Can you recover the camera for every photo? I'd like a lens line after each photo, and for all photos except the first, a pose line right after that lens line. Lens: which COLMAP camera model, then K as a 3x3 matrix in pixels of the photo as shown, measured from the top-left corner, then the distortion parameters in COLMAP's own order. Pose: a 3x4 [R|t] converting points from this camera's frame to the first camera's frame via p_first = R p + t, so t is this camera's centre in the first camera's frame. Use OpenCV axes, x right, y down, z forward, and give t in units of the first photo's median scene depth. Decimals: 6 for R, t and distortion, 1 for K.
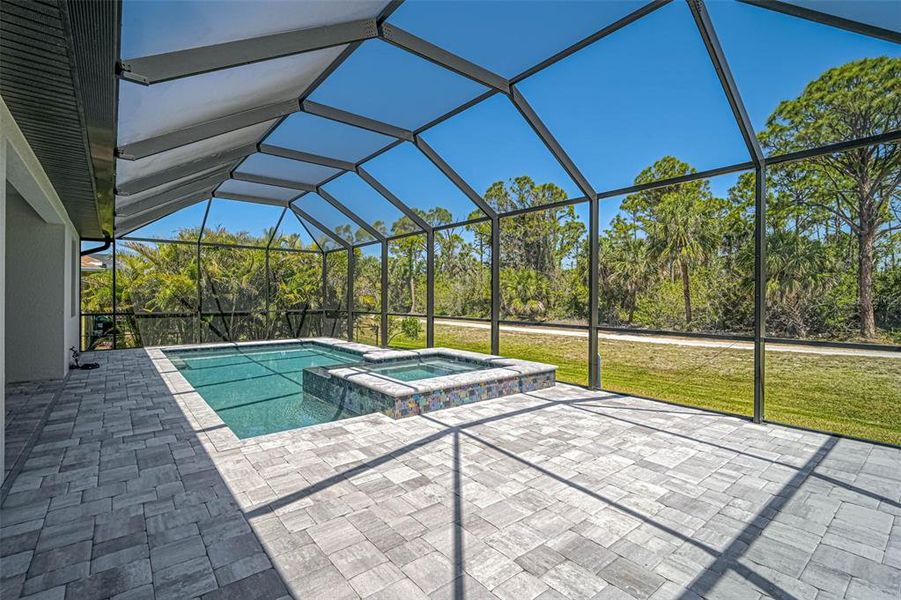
lens RADIAL K [[418.3, 0, 450.6], [0, 418.3, 298.2], [0, 0, 1]] dist [-0.005151, -0.002580]
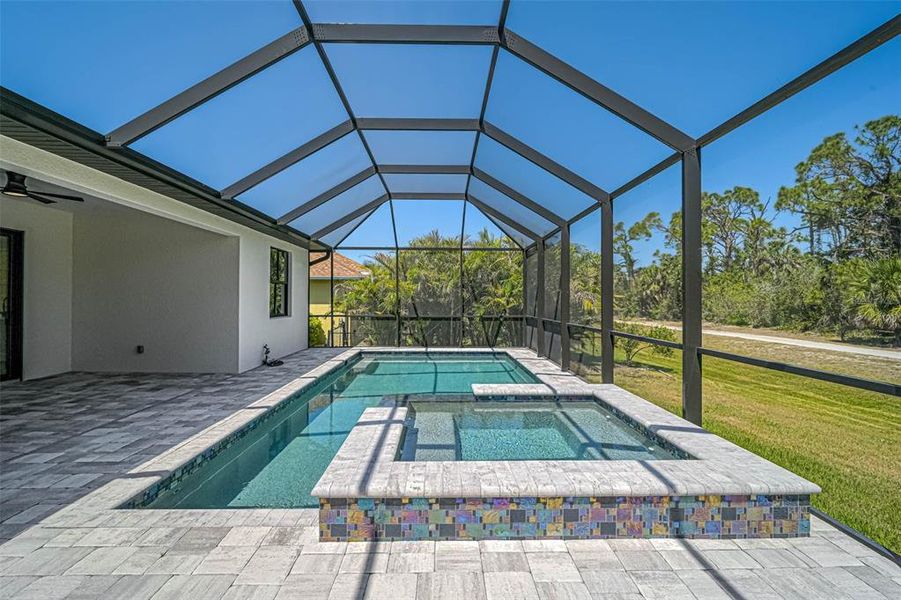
lens RADIAL K [[418.3, 0, 448.8], [0, 418.3, 295.4], [0, 0, 1]] dist [-0.005151, -0.002580]
pose [[0.788697, -0.005914, -0.614753, 0.283529], [-0.003870, 0.999886, -0.014584, -0.004829], [0.614769, 0.013882, 0.788585, 0.627095]]
